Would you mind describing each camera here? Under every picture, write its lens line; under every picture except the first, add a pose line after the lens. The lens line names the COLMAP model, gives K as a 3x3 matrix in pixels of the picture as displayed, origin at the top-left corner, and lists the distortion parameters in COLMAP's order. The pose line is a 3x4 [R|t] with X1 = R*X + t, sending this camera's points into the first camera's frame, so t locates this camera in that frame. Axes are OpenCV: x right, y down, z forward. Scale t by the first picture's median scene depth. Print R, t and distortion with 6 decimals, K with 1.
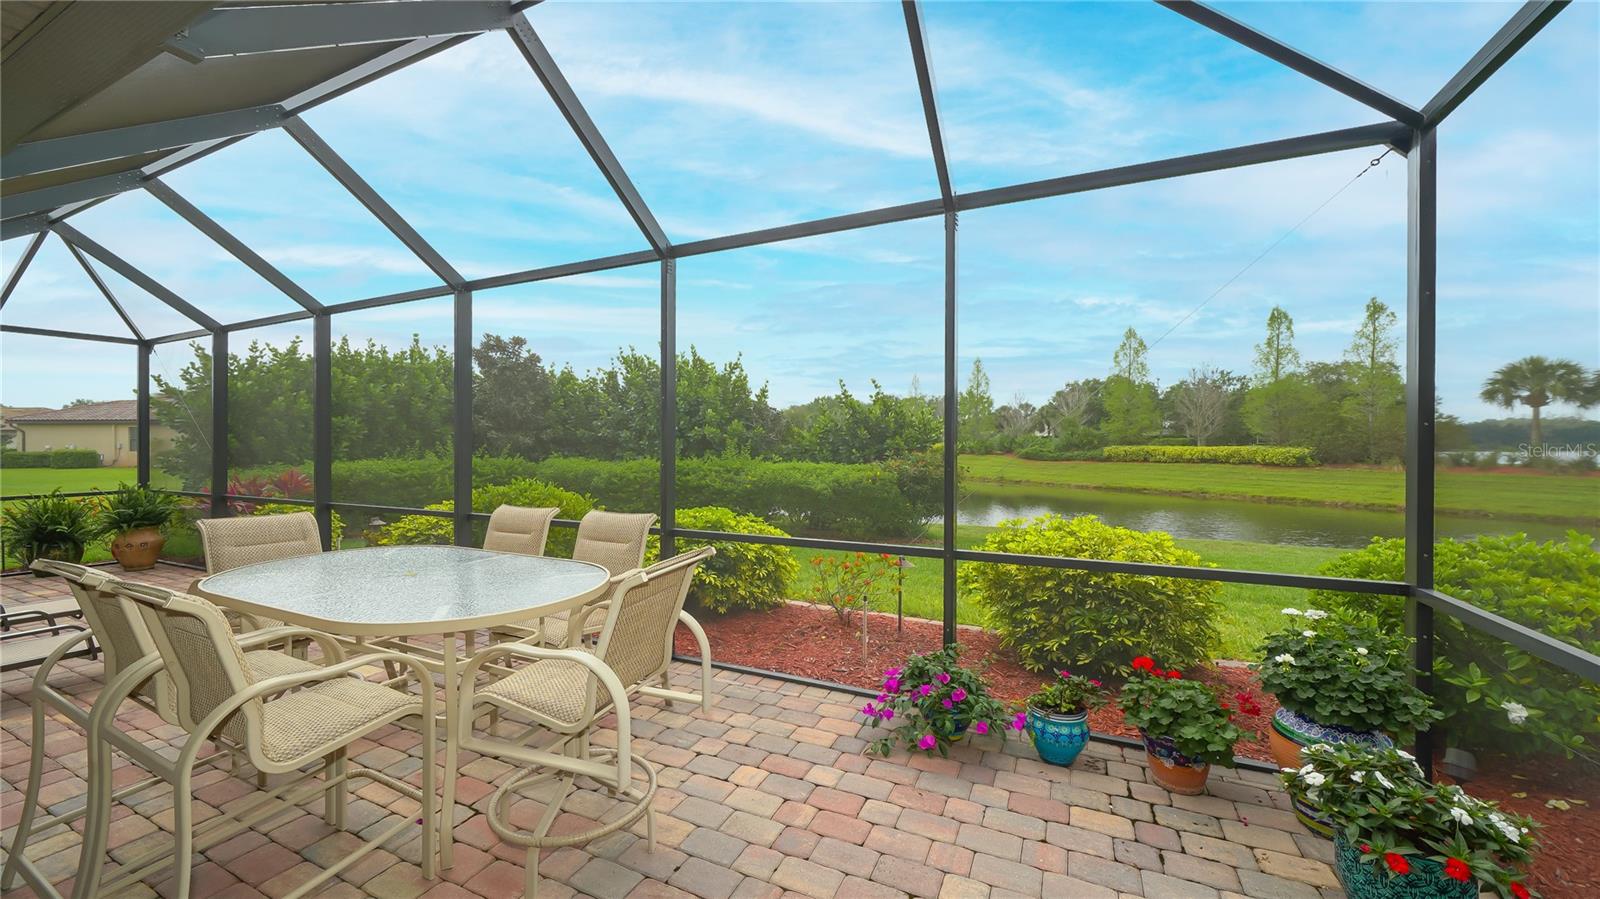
lens RADIAL K [[609.3, 0, 748.9], [0, 609.3, 433.8], [0, 0, 1]] dist [-0.002353, -0.000167]
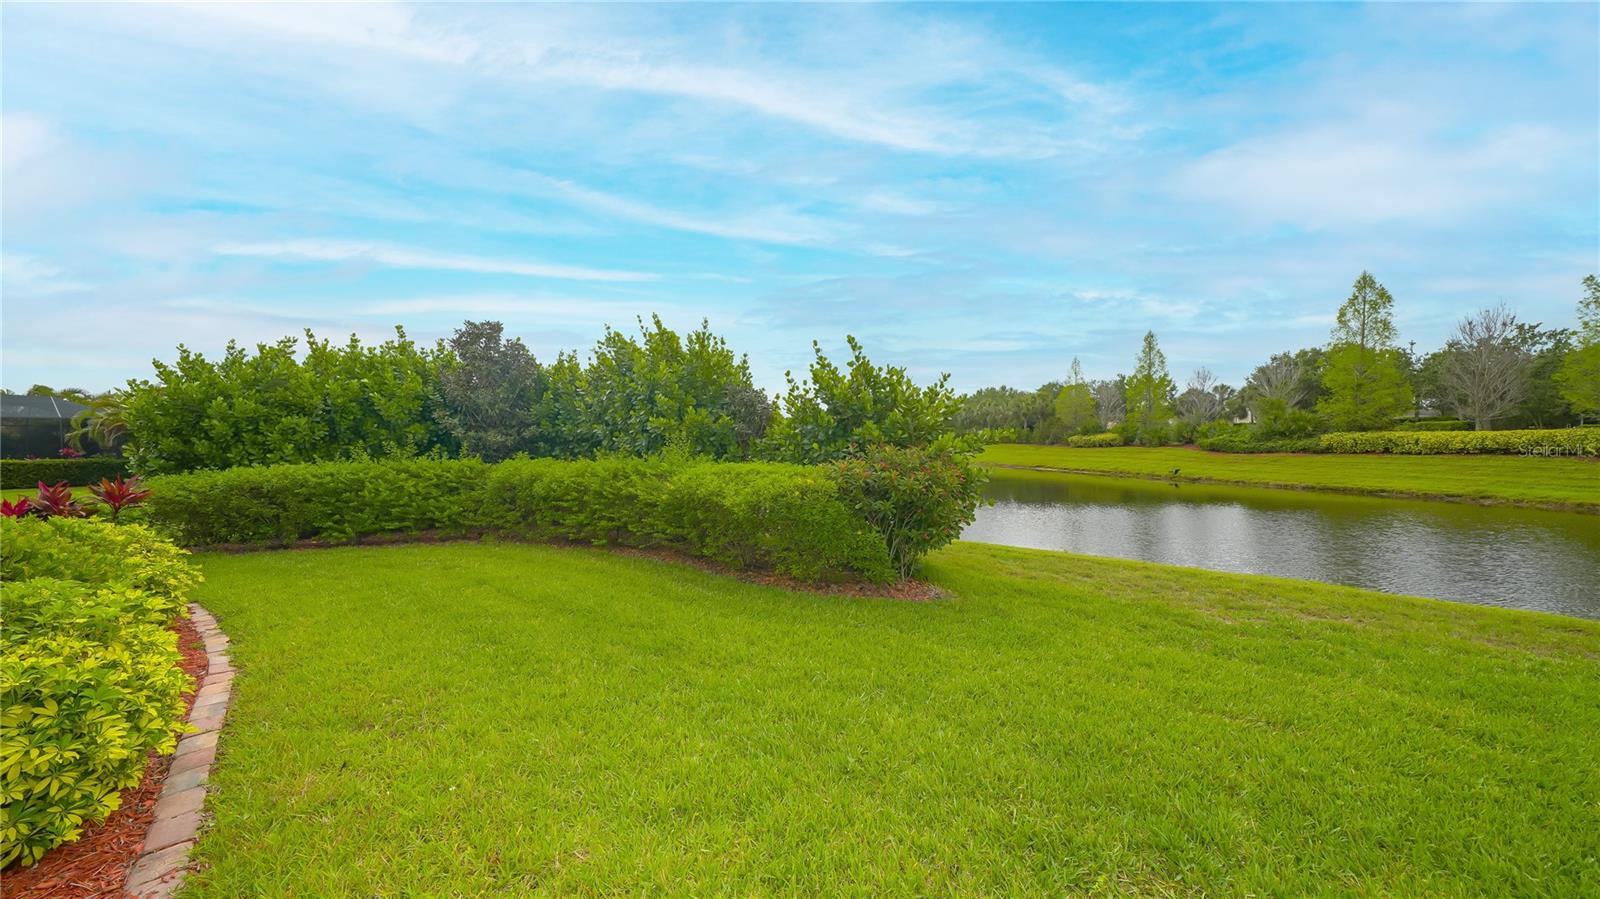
lens RADIAL K [[568.4, 0, 793.0], [0, 568.4, 450.4], [0, 0, 1]] dist [0.000178, -0.000217]
pose [[0.970095, -0.013500, -0.242349, 0.109615], [0.021556, 0.999299, 0.030620, 0.005161], [0.241766, -0.034928, 0.969706, 0.142811]]
